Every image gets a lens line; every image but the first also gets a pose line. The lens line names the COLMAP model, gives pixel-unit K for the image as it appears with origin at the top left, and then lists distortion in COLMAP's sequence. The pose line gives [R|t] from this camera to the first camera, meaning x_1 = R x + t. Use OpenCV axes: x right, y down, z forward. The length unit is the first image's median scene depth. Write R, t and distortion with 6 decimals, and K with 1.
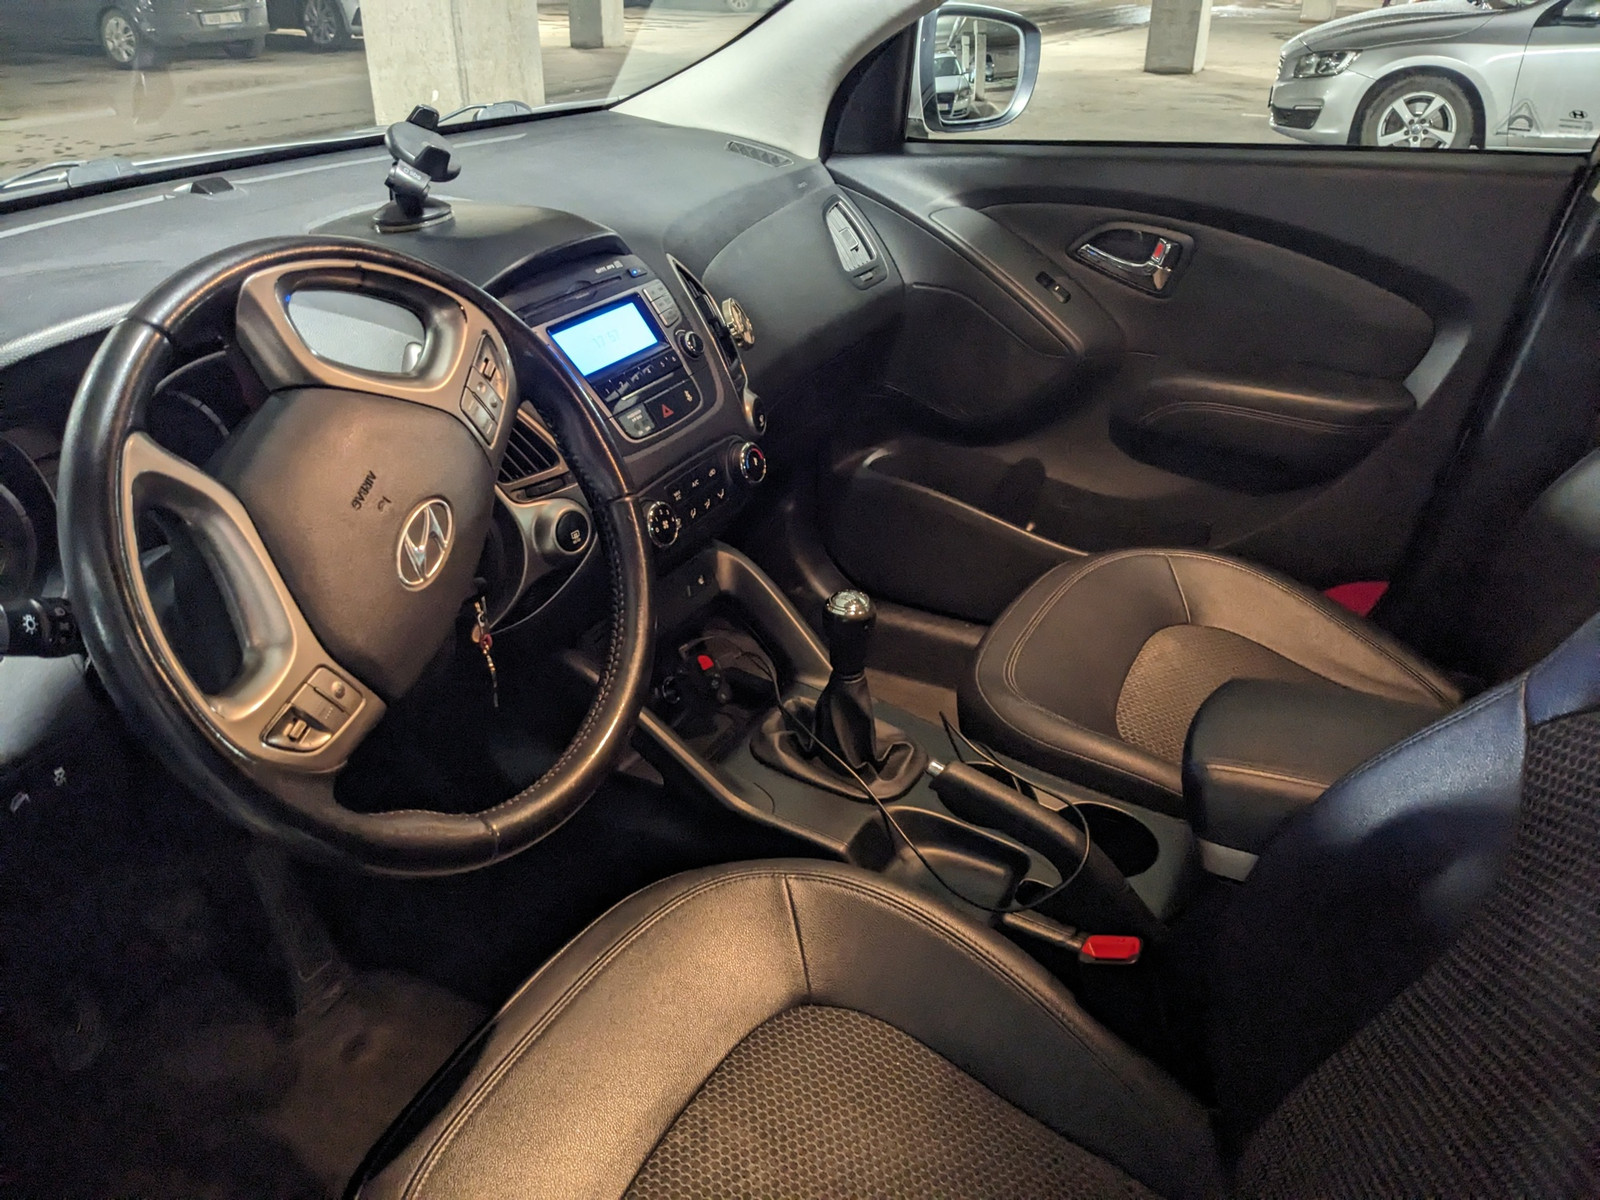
lens RADIAL K [[1269.0, 0, 797.9], [0, 1269.0, 563.4], [0, 0, 1]] dist [0.060428, -0.090881]
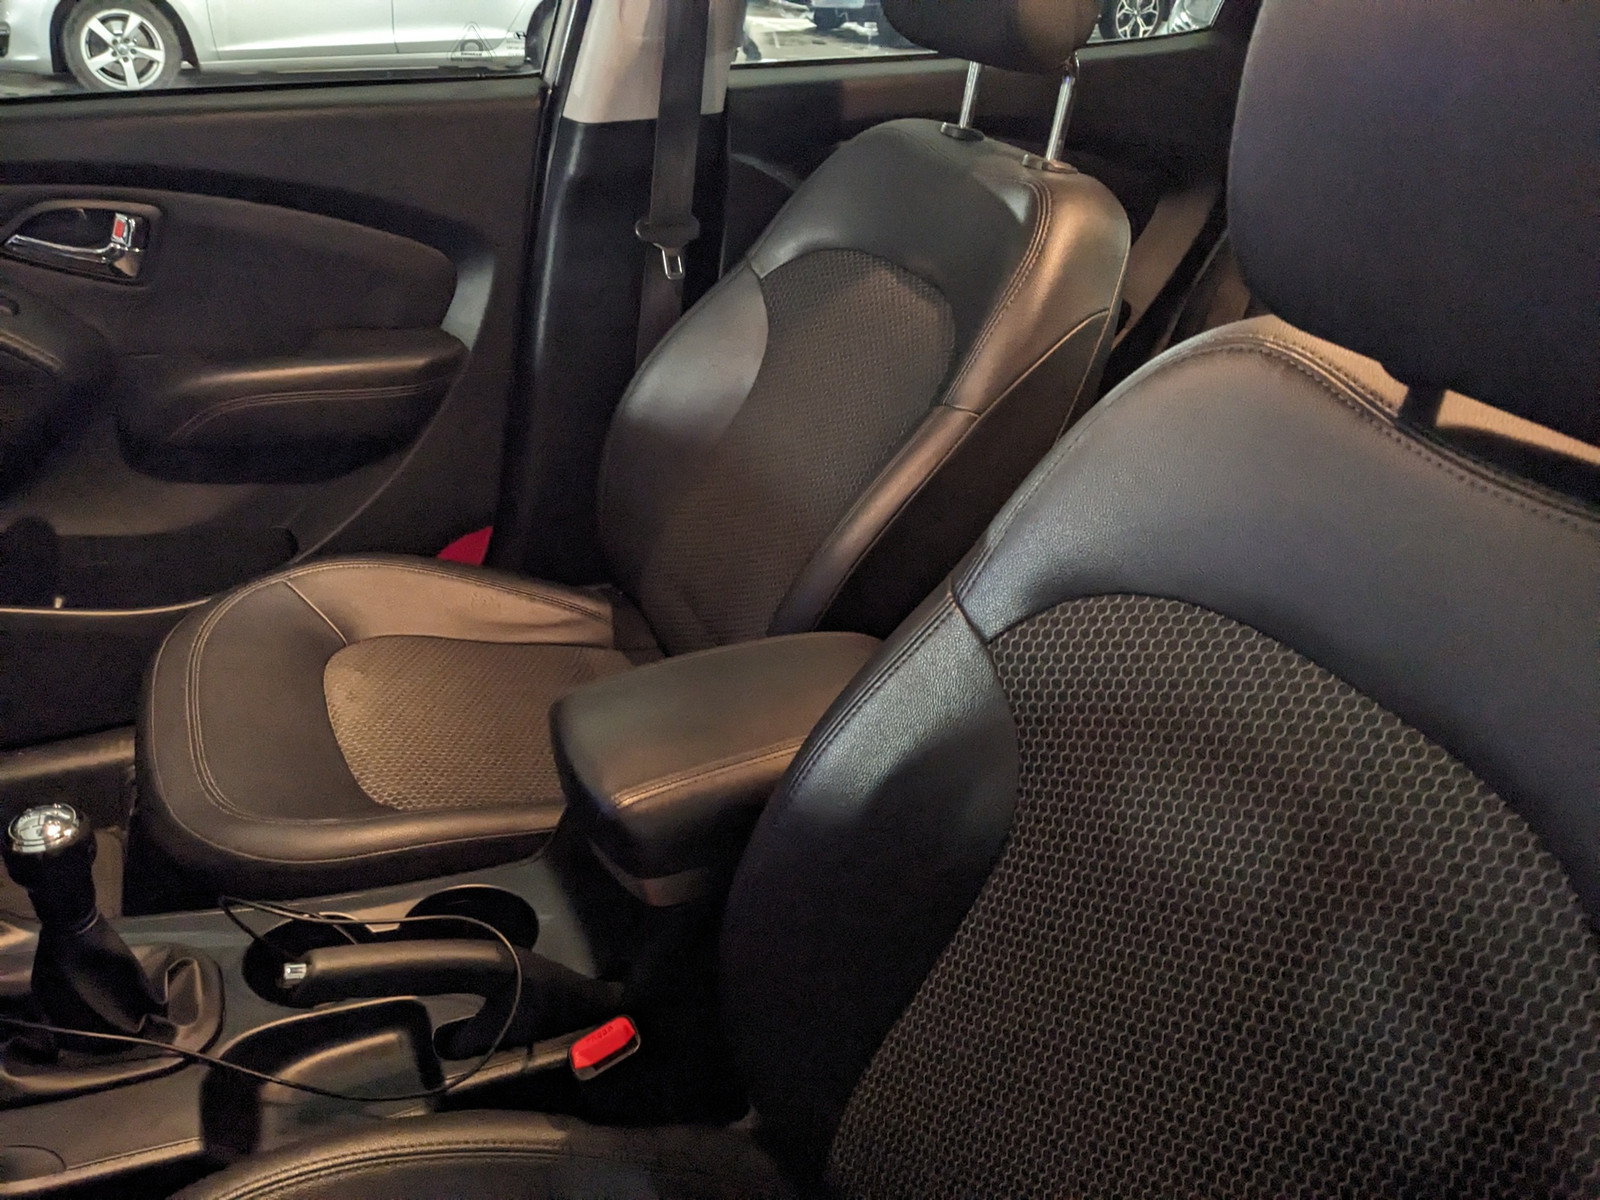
lens RADIAL K [[1269.0, 0, 797.9], [0, 1269.0, 563.4], [0, 0, 1]] dist [0.060428, -0.090881]
pose [[0.609274, -0.340925, 0.715930, -0.107516], [0.298495, 0.935054, 0.191245, -0.076210], [-0.734633, 0.097181, 0.671468, 0.169702]]
